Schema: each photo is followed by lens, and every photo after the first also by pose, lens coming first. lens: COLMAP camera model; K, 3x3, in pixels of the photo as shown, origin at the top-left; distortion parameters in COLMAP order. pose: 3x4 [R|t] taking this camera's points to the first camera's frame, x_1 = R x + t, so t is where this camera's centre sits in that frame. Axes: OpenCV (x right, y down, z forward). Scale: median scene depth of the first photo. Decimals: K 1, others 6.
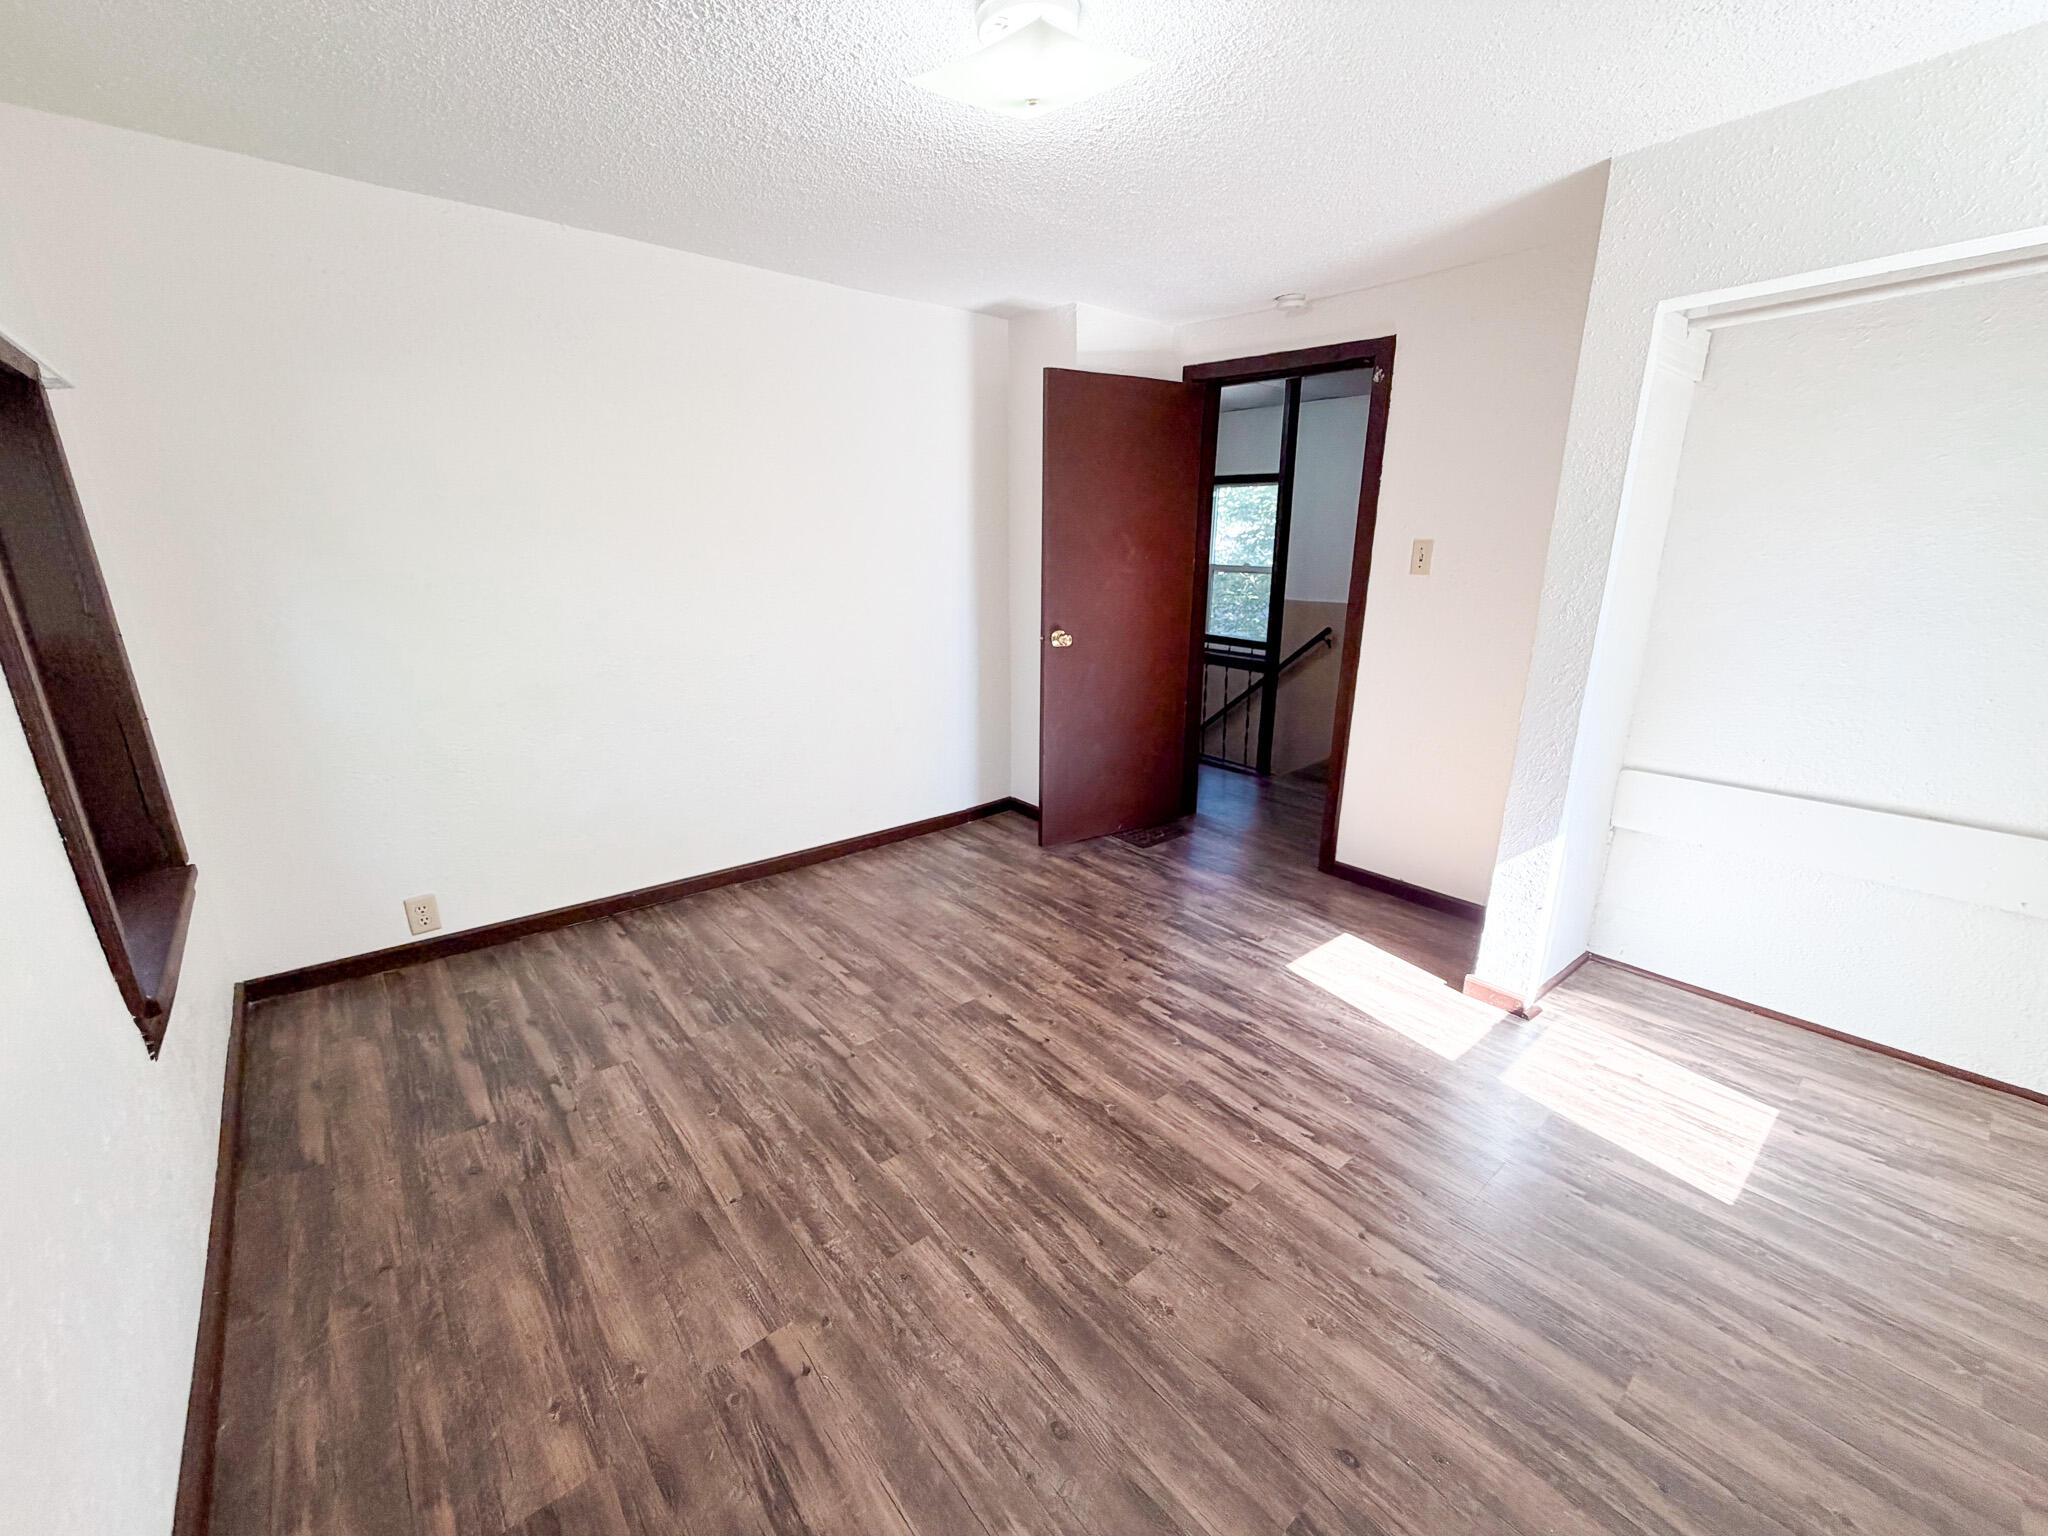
lens RADIAL K [[819.0, 0, 1019.9], [0, 819.0, 768.5], [0, 0, 1]] dist [0.001746, -0.000177]
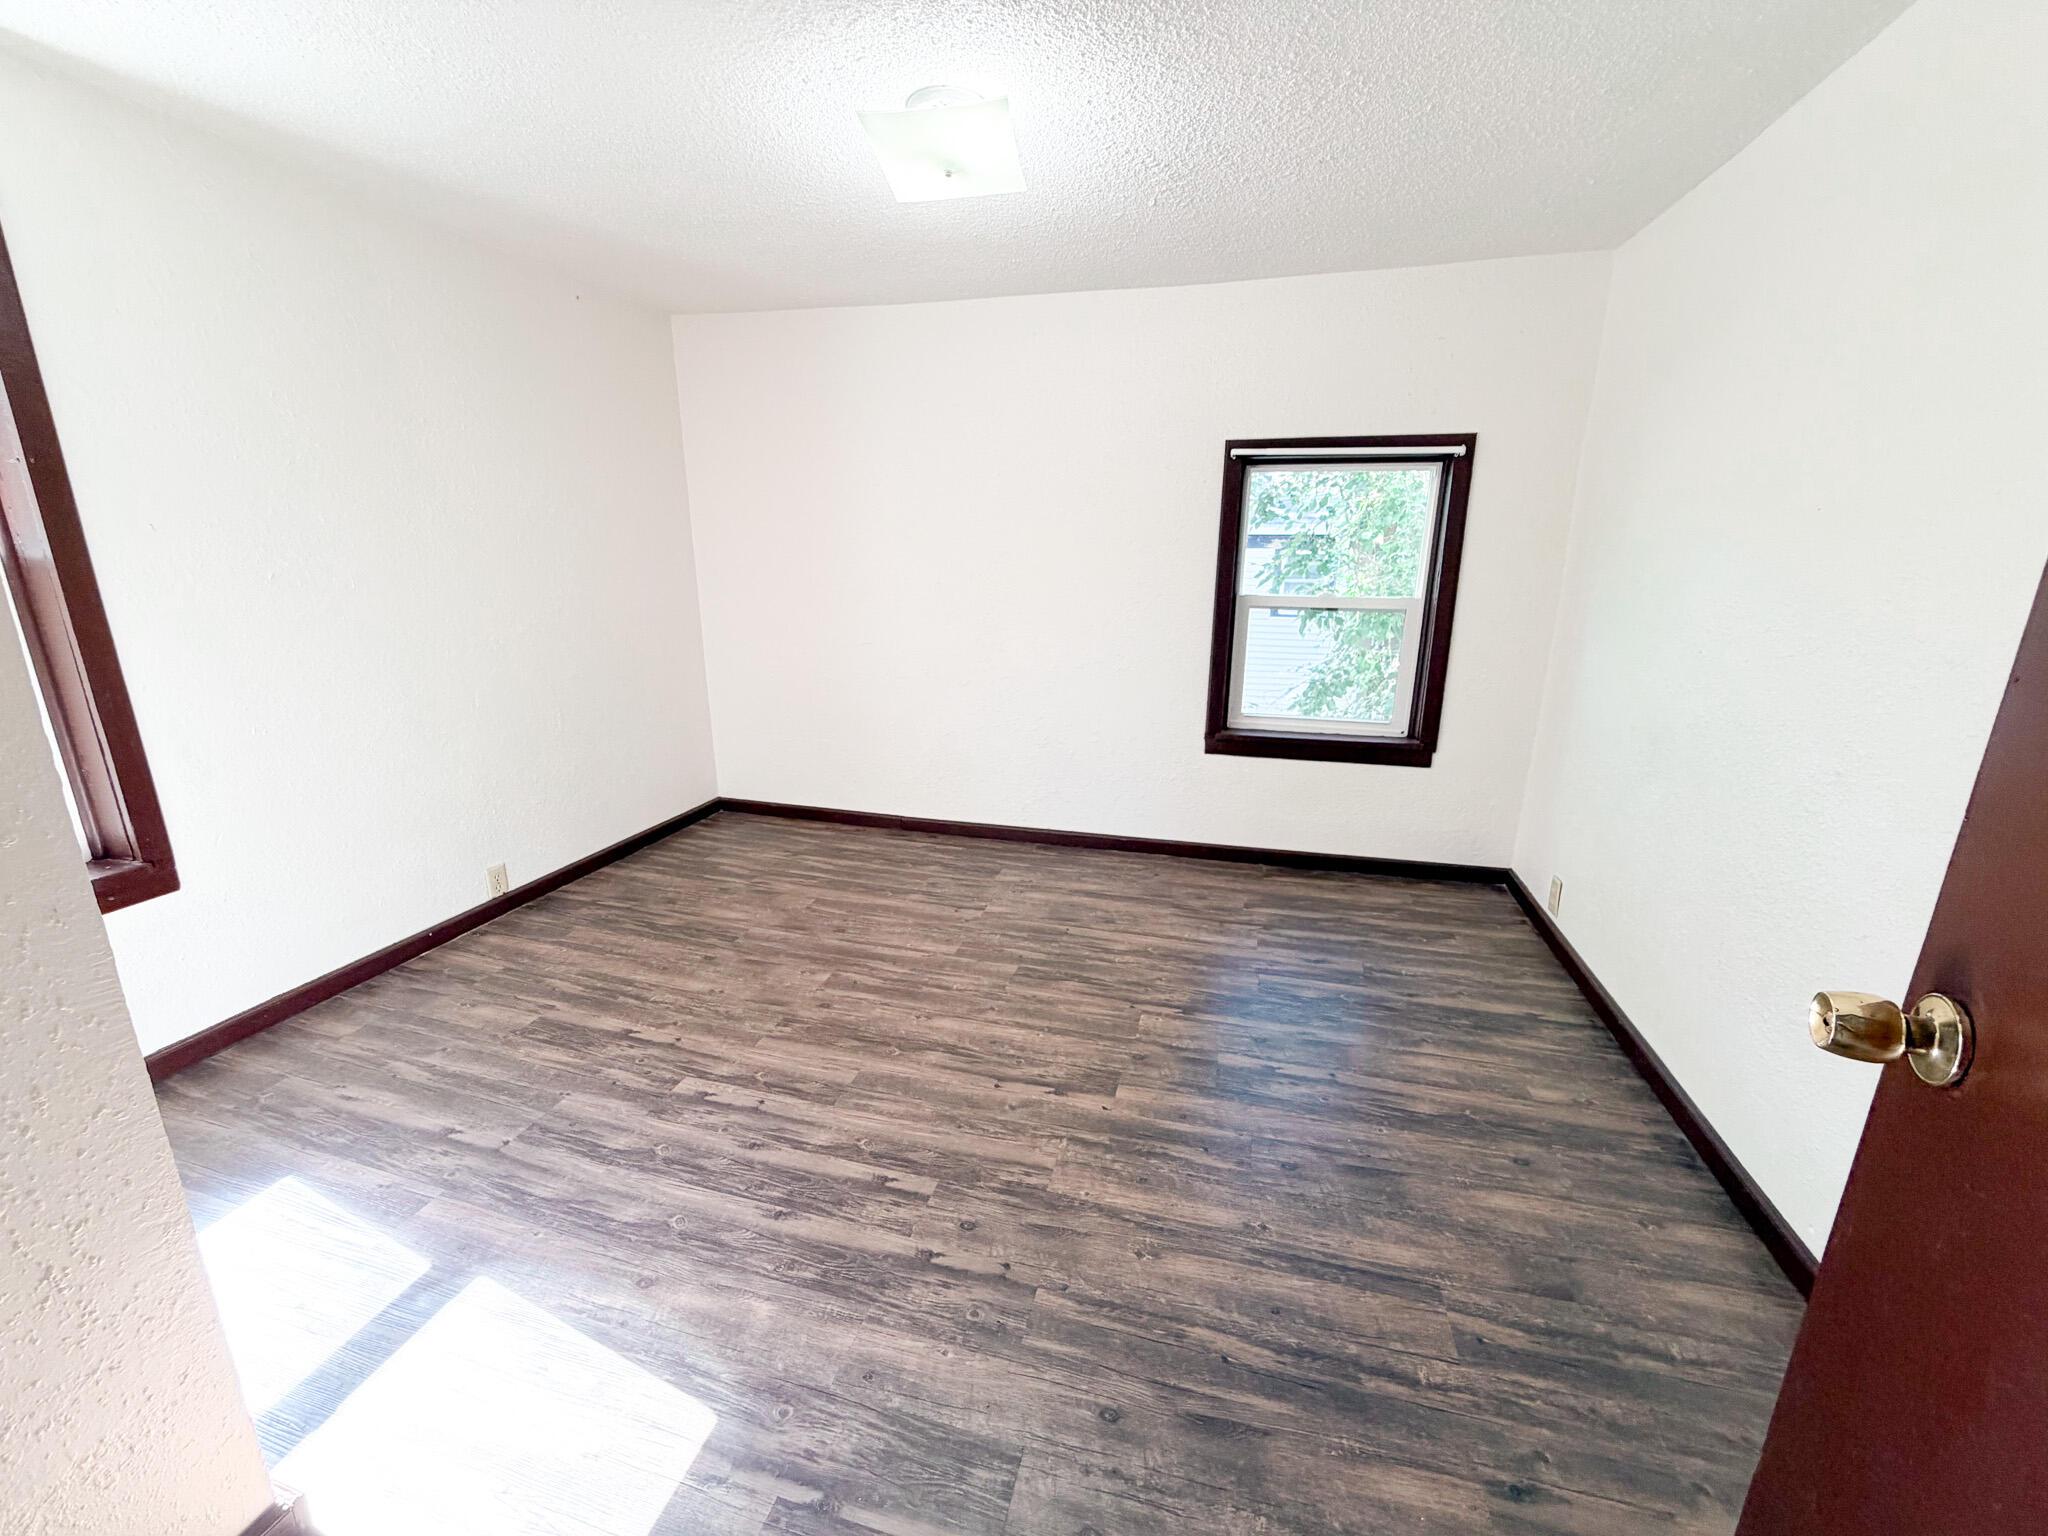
lens RADIAL K [[819.0, 0, 1019.9], [0, 819.0, 768.5], [0, 0, 1]] dist [0.001746, -0.000177]
pose [[-0.823786, 0.137922, -0.549868, 0.515295], [-0.162010, 0.872225, 0.461493, -0.440398], [0.543258, 0.469256, -0.696182, 1.655675]]
